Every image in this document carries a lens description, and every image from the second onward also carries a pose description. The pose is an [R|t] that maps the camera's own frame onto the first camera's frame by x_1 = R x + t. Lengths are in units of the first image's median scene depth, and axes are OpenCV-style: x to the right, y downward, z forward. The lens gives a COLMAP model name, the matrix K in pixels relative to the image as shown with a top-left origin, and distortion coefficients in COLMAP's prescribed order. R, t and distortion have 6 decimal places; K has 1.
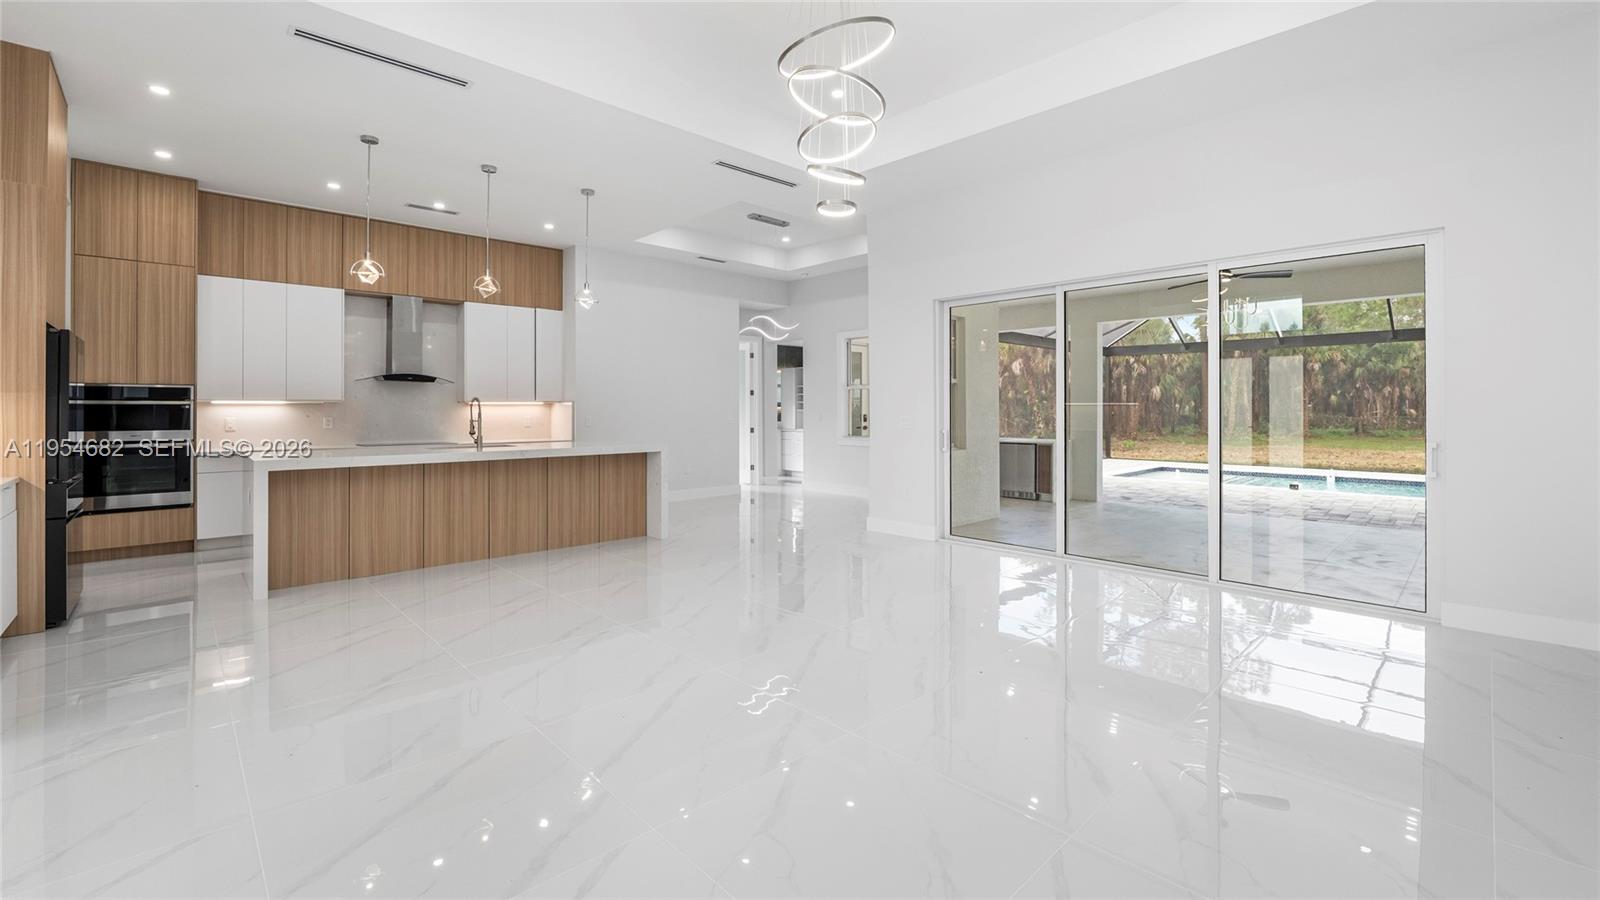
lens RADIAL K [[661.6, 0, 792.7], [0, 661.6, 419.5], [0, 0, 1]] dist [-0.007967, 0.000376]
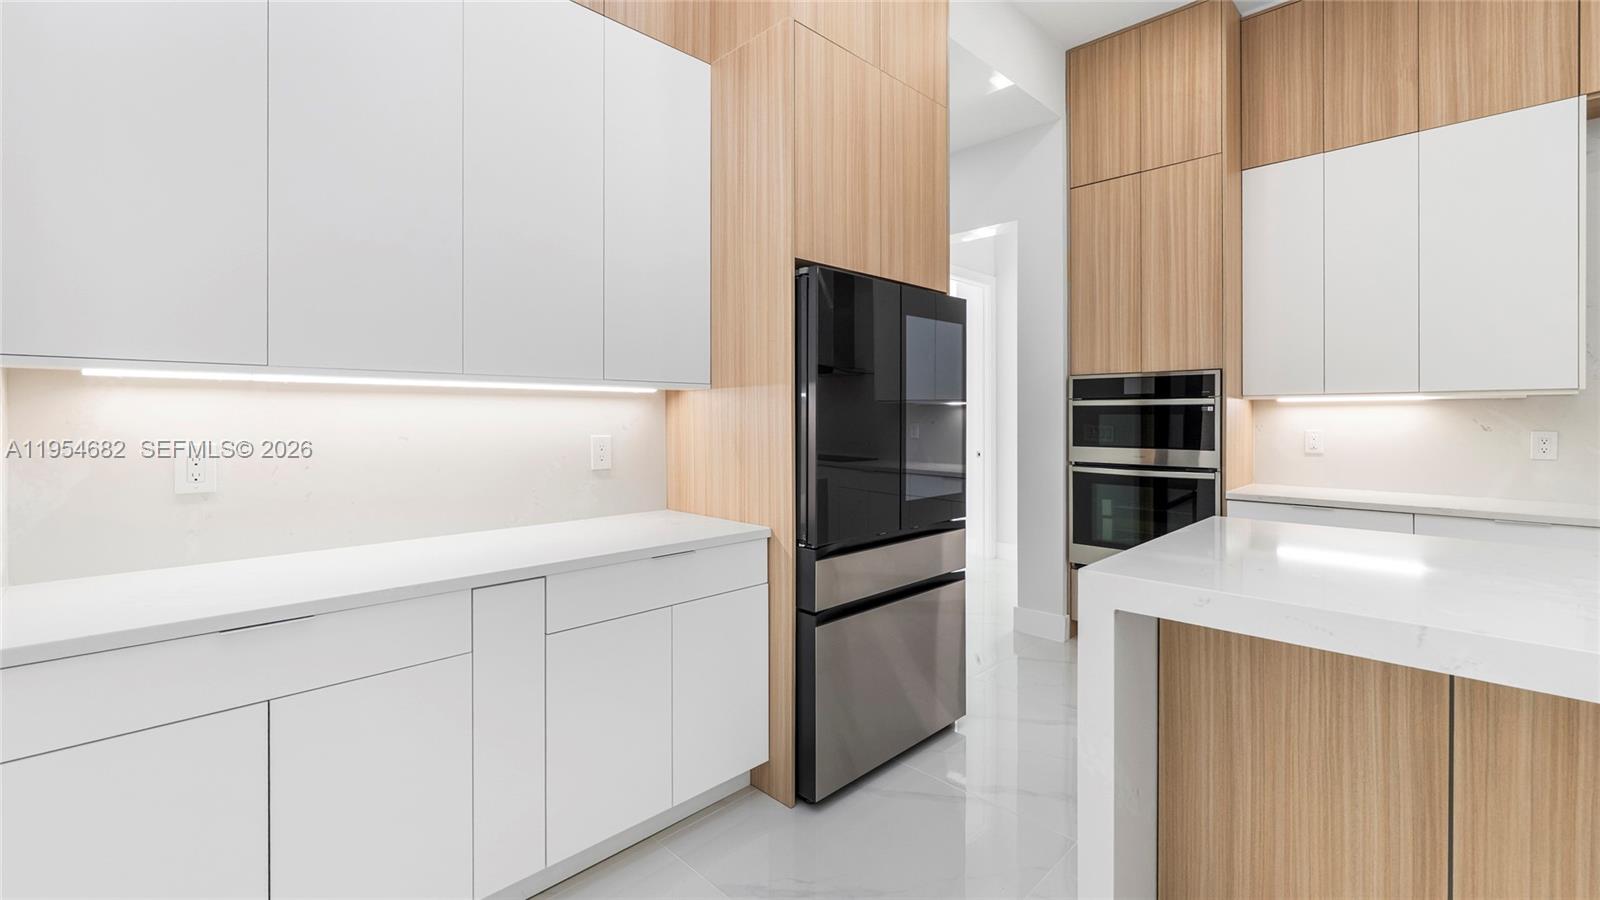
lens RADIAL K [[675.8, 0, 797.4], [0, 675.8, 406.9], [0, 0, 1]] dist [-0.002213, -0.000475]
pose [[0.030956, -0.016684, -0.999381, -0.349069], [-0.017304, 0.999702, -0.017225, -0.004667], [0.999371, 0.017826, 0.030658, 0.607971]]
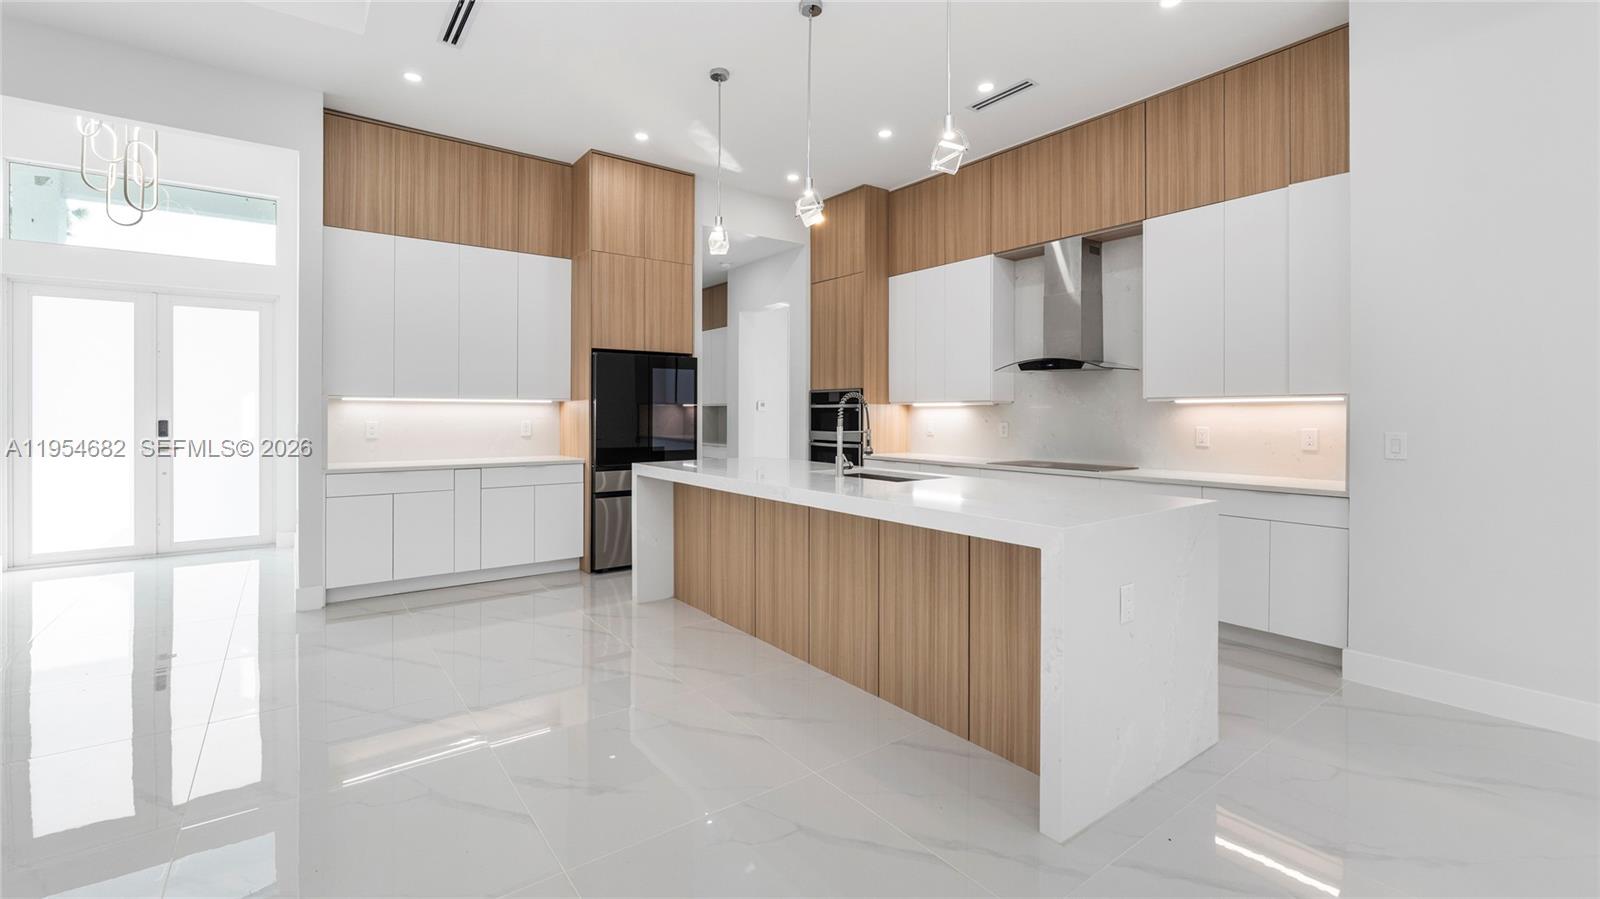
lens RADIAL K [[686.4, 0, 796.8], [0, 686.4, 408.8], [0, 0, 1]] dist [-0.002063, -0.000365]
pose [[-0.112432, -0.010228, -0.993607, 0.142436], [-0.021289, 0.999742, -0.007882, -0.009994], [0.993431, 0.020266, -0.112621, 0.979580]]
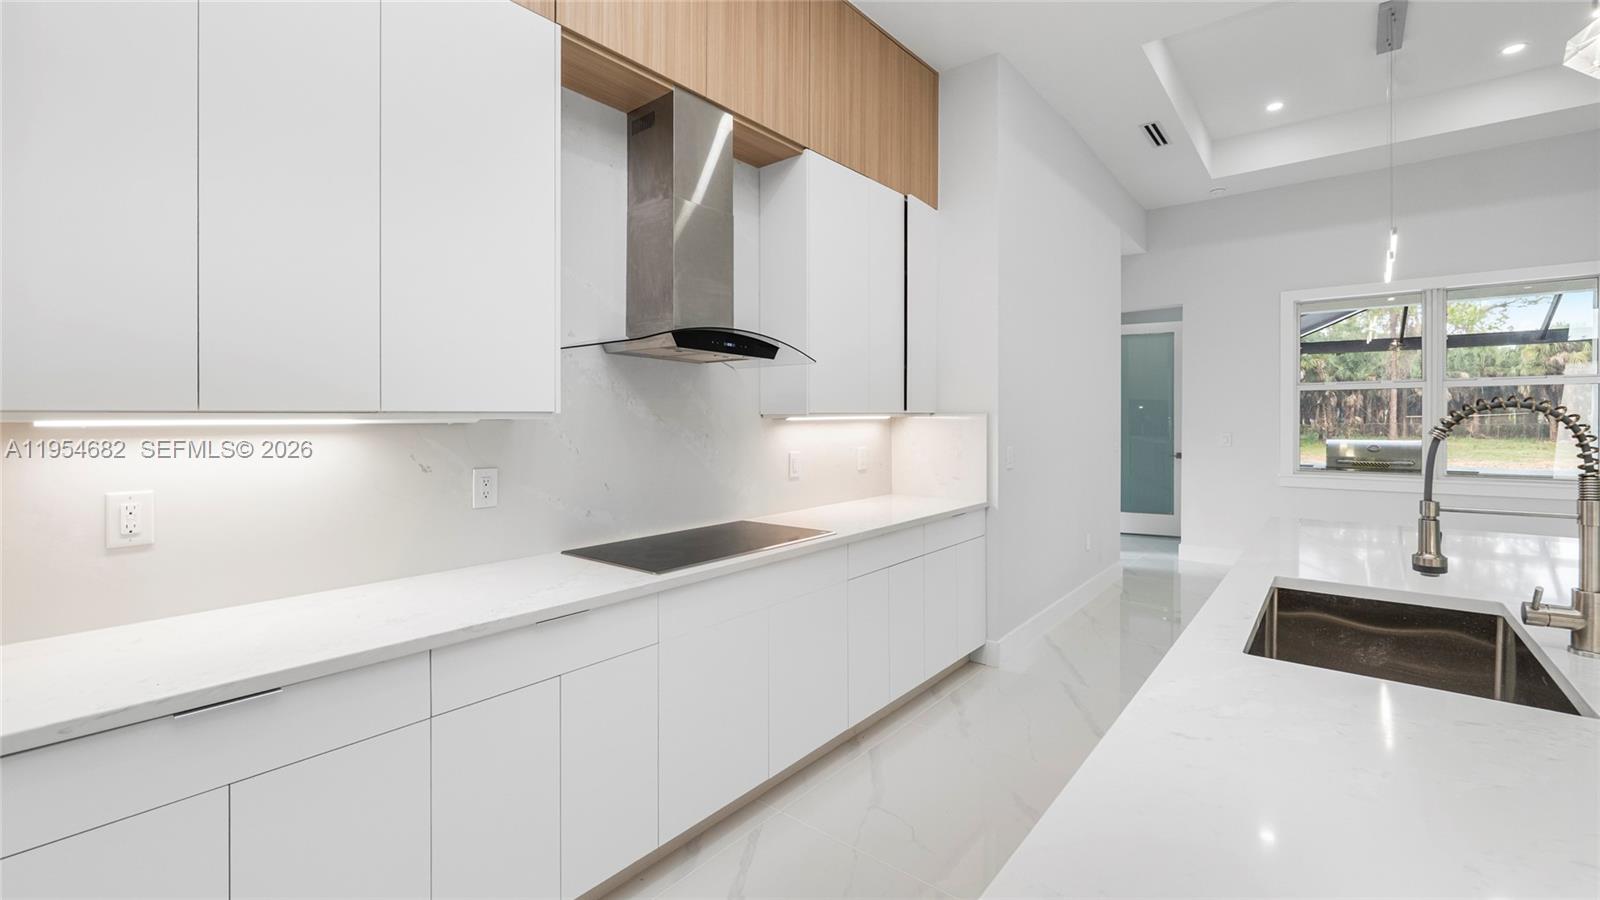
lens RADIAL K [[661.6, 0, 792.7], [0, 661.6, 419.5], [0, 0, 1]] dist [-0.007967, 0.000376]
pose [[0.992543, -0.004339, 0.121819, -0.696130], [0.006003, 0.999894, -0.013293, -0.024749], [-0.121748, 0.013925, 0.992463, 0.794344]]
